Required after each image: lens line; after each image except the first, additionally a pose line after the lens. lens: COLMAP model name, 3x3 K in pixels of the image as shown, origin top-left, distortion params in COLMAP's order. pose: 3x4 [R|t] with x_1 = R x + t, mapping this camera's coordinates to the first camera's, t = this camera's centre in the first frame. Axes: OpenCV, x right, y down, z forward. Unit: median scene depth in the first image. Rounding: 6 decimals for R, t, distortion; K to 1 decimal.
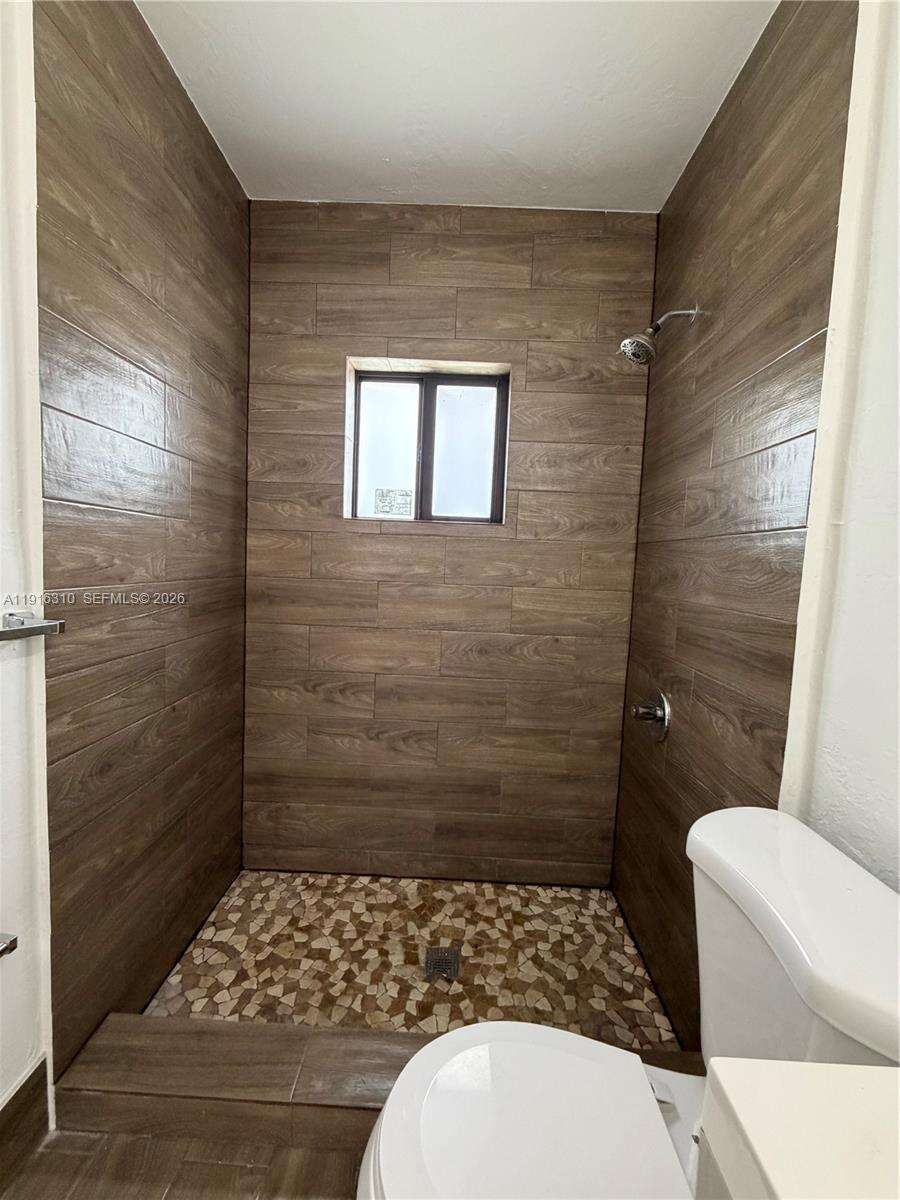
lens RADIAL K [[480.2, 0, 451.3], [0, 480.2, 595.5], [0, 0, 1]] dist [0.002349, -0.000681]
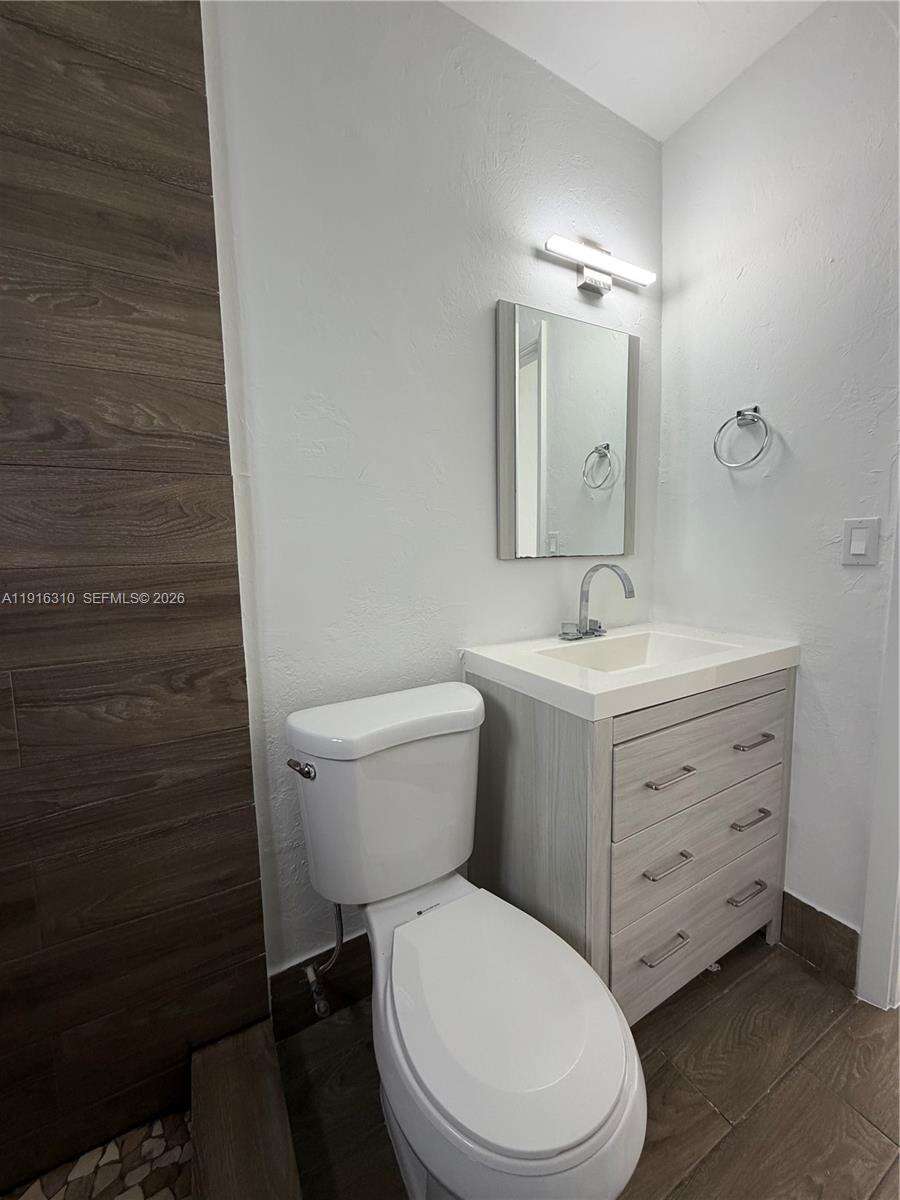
lens RADIAL K [[480.2, 0, 451.3], [0, 480.2, 595.5], [0, 0, 1]] dist [0.002349, -0.000681]
pose [[-0.508072, -0.120254, 0.852879, -0.267340], [0.063216, 0.982329, 0.176165, -0.017382], [-0.858992, 0.143420, -0.491492, 0.614568]]
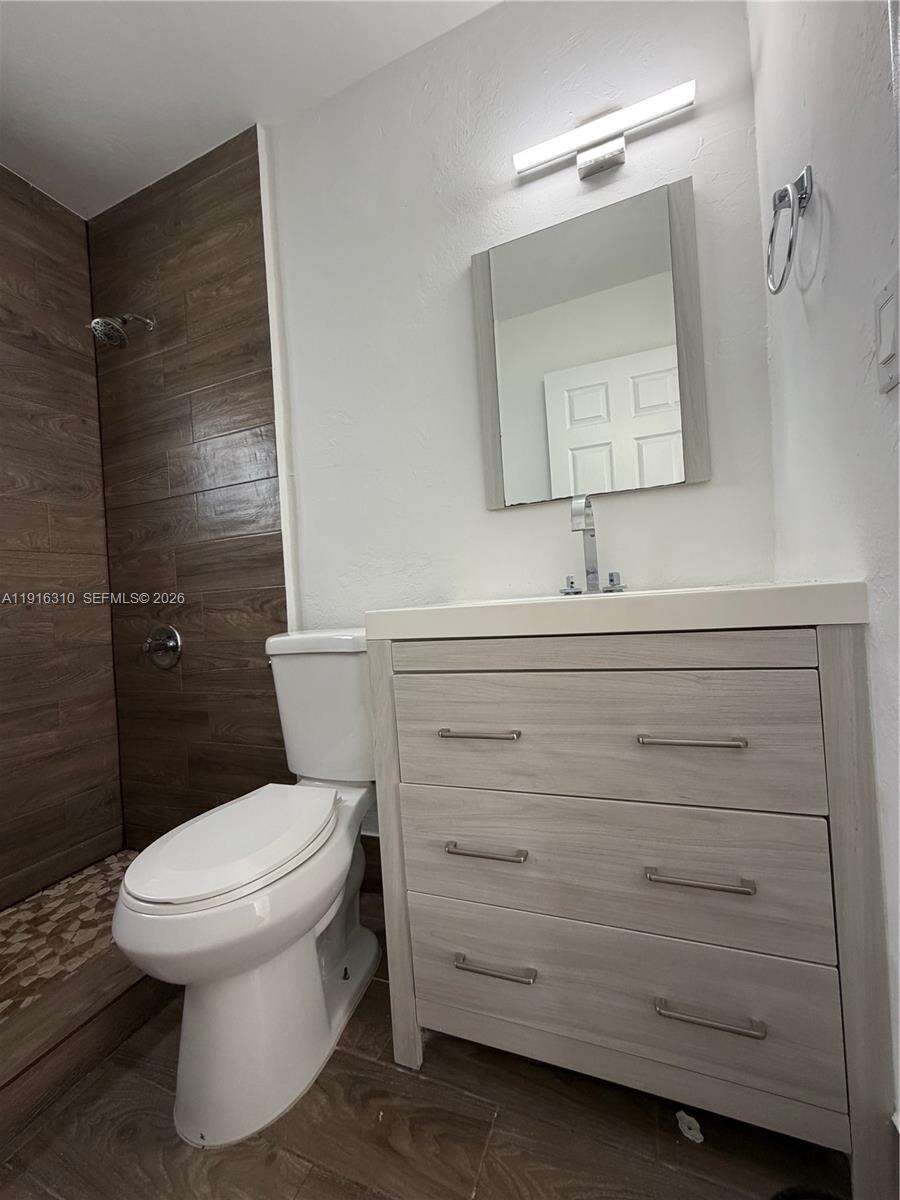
lens RADIAL K [[480.2, 0, 451.3], [0, 480.2, 595.5], [0, 0, 1]] dist [0.002349, -0.000681]
pose [[0.357530, -0.063783, 0.931721, -0.373367], [0.148780, 0.988814, 0.010600, 0.194850], [-0.921975, 0.134831, 0.363020, -0.086512]]
